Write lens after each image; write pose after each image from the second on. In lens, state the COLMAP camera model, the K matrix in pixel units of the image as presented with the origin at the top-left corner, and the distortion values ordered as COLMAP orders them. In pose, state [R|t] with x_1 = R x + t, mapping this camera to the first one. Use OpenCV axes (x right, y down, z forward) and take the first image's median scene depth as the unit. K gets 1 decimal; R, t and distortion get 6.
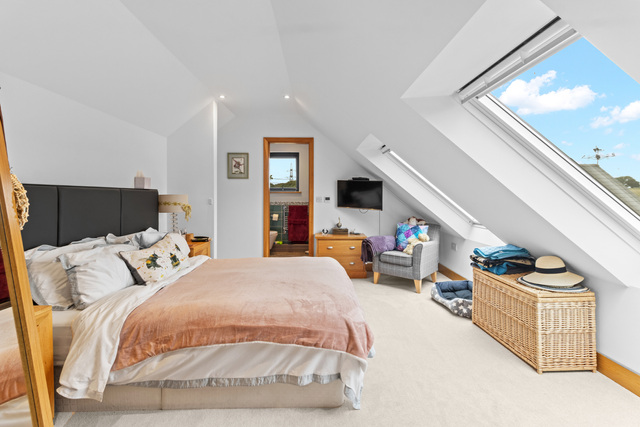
lens RADIAL K [[297.1, 0, 327.0], [0, 297.1, 196.8], [0, 0, 1]] dist [0.001300, 0.000768]
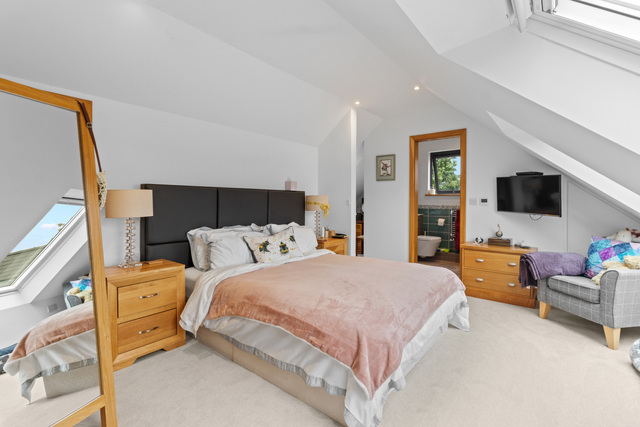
lens RADIAL K [[297.1, 0, 326.9], [0, 297.1, 200.8], [0, 0, 1]] dist [0.001300, 0.000768]
pose [[0.765907, 0.000852, -0.642951, 0.260890], [-0.005766, 0.999968, -0.005544, 0.018863], [0.642925, 0.007953, 0.765888, 0.132544]]
